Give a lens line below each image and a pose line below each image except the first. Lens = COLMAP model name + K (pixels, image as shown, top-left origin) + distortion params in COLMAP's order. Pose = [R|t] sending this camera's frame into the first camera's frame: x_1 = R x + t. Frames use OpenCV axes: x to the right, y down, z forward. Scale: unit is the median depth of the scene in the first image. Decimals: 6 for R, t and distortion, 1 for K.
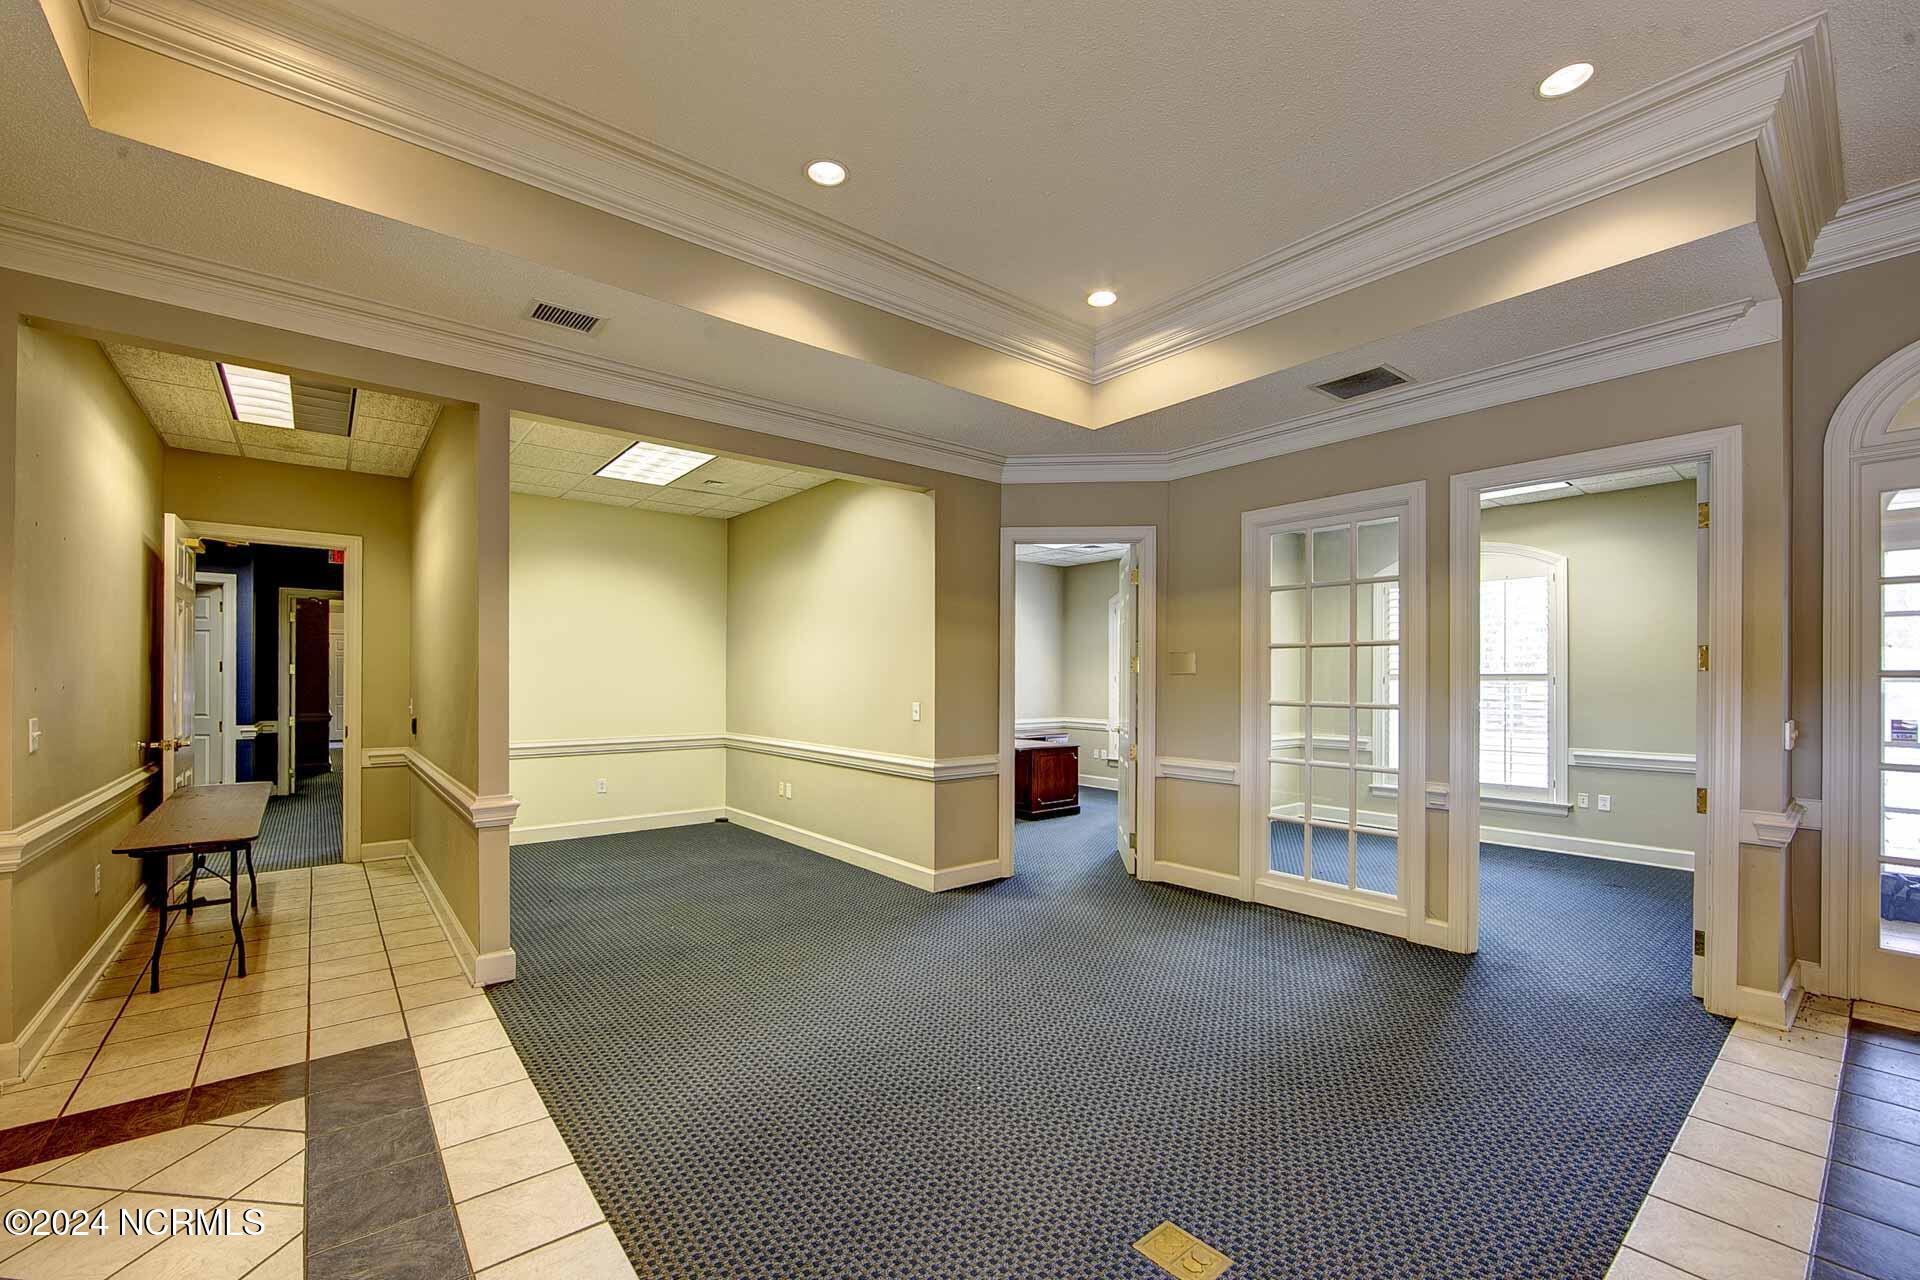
lens RADIAL K [[786.7, 0, 957.6], [0, 786.7, 673.8], [0, 0, 1]] dist [0.000125, 0.000058]
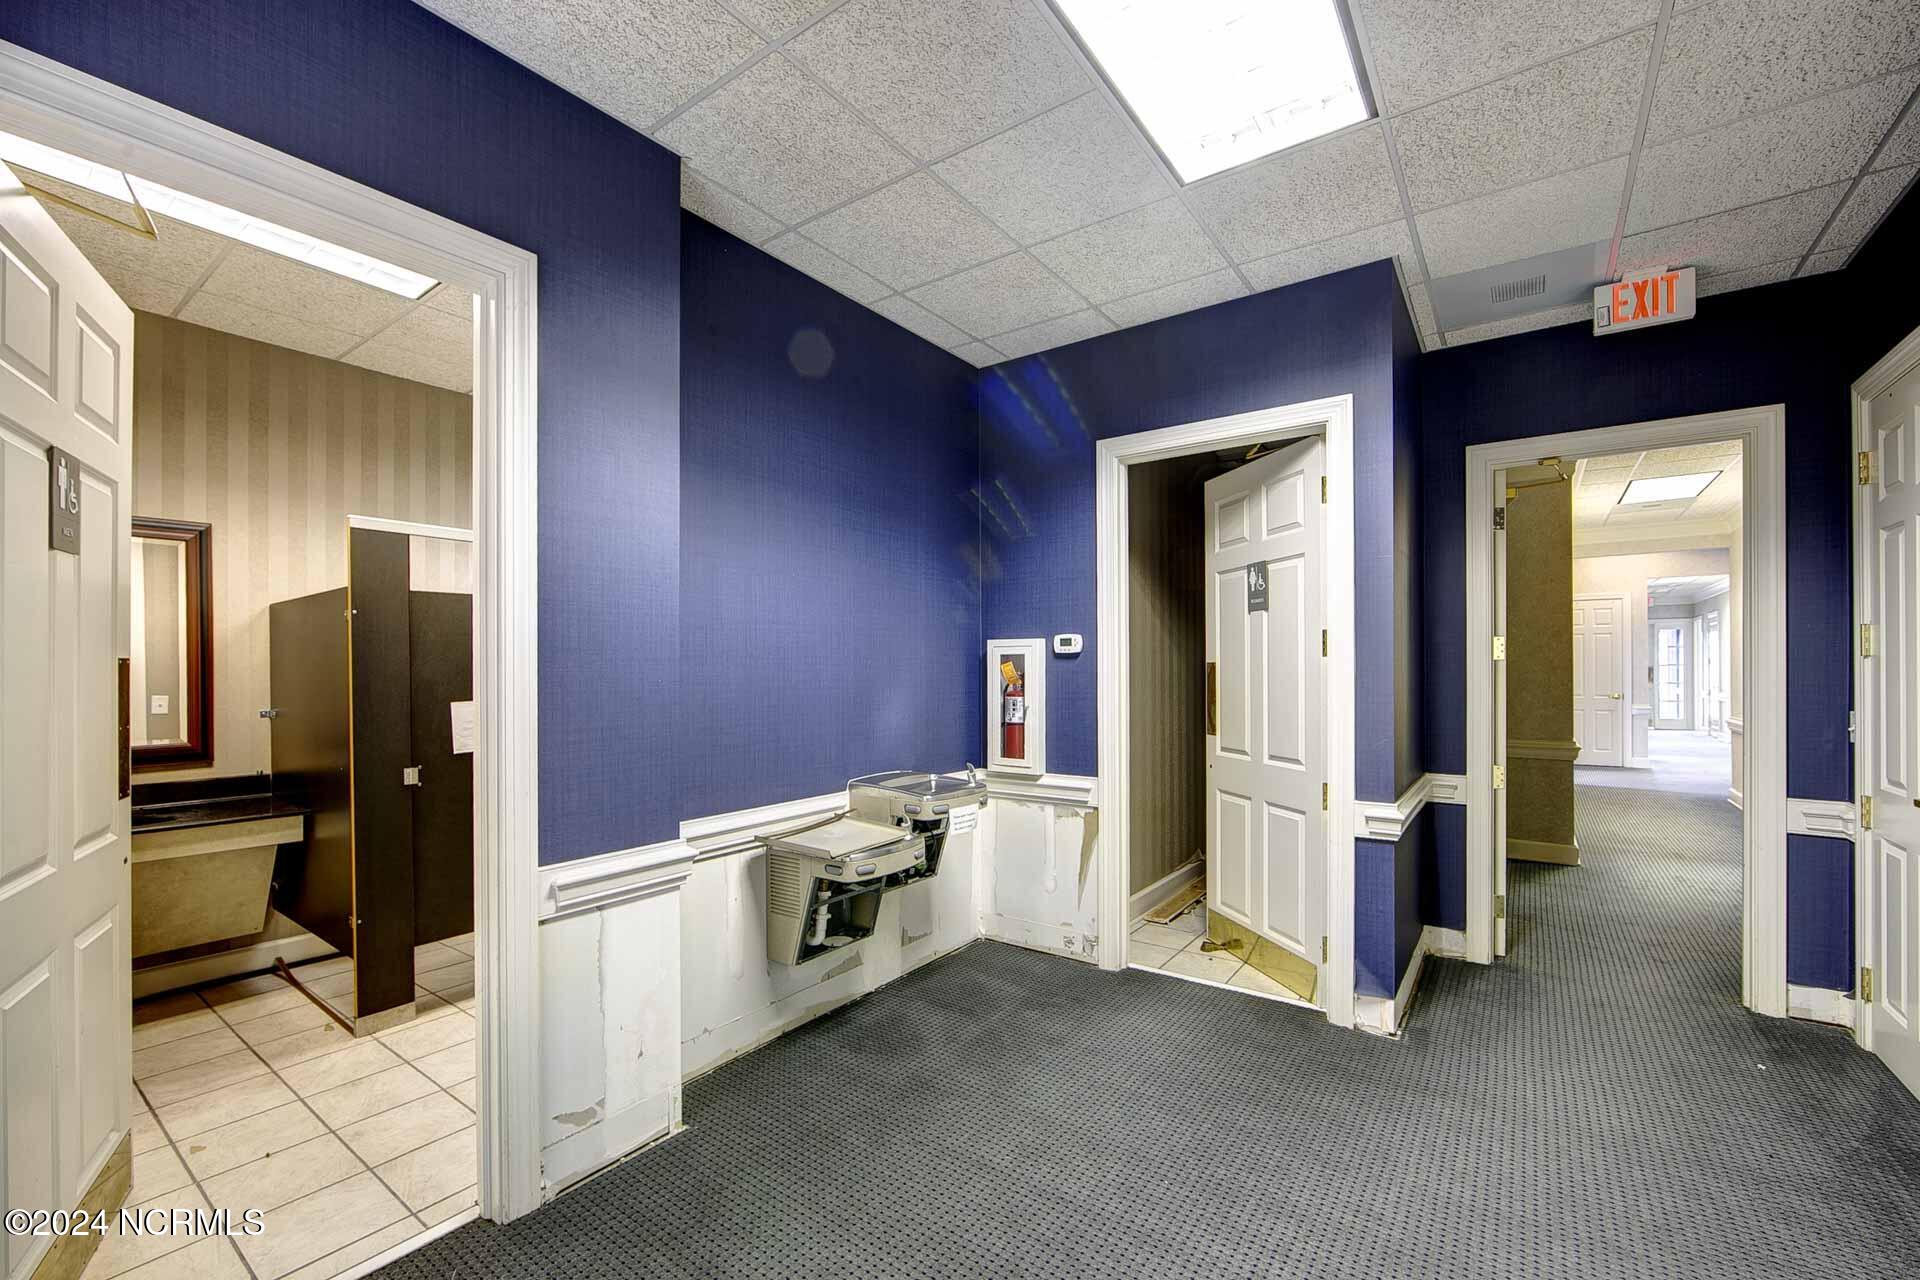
lens RADIAL K [[786.7, 0, 957.6], [0, 786.7, 673.8], [0, 0, 1]] dist [0.000125, 0.000058]
pose [[0.254174, -0.001934, -0.967157, -0.532073], [0.008365, 0.999965, 0.000198, 0.005261], [0.967122, -0.008140, 0.254181, 0.636462]]
